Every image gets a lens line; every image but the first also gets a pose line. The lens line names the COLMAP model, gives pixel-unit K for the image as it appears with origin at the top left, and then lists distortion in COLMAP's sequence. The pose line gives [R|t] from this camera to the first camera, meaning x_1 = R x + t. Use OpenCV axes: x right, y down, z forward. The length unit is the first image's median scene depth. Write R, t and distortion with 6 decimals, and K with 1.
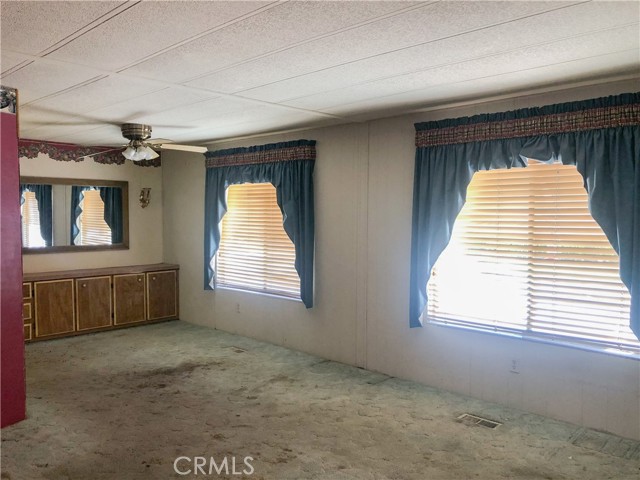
lens RADIAL K [[536.5, 0, 308.8], [0, 536.5, 239.8], [0, 0, 1]] dist [0.101487, -0.150803]
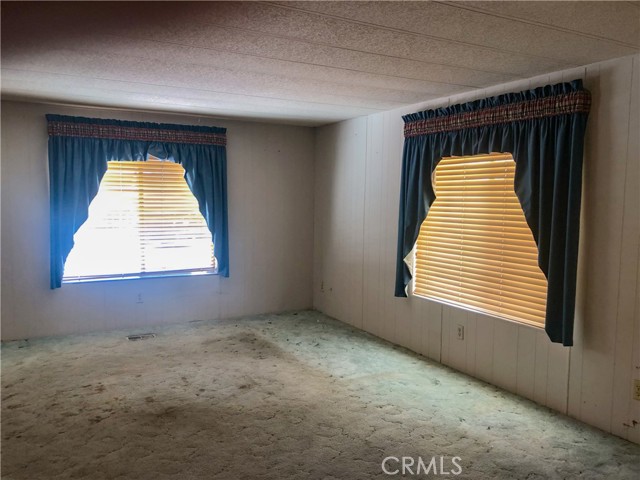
lens RADIAL K [[520.9, 0, 320.0], [0, 520.9, 240.0], [0, 0, 1]] dist [-0.005092, -0.004792]
pose [[0.276140, -0.071686, 0.958440, -0.599311], [0.041064, 0.997184, 0.062753, 0.007330], [-0.960240, 0.022029, 0.278306, 0.106952]]
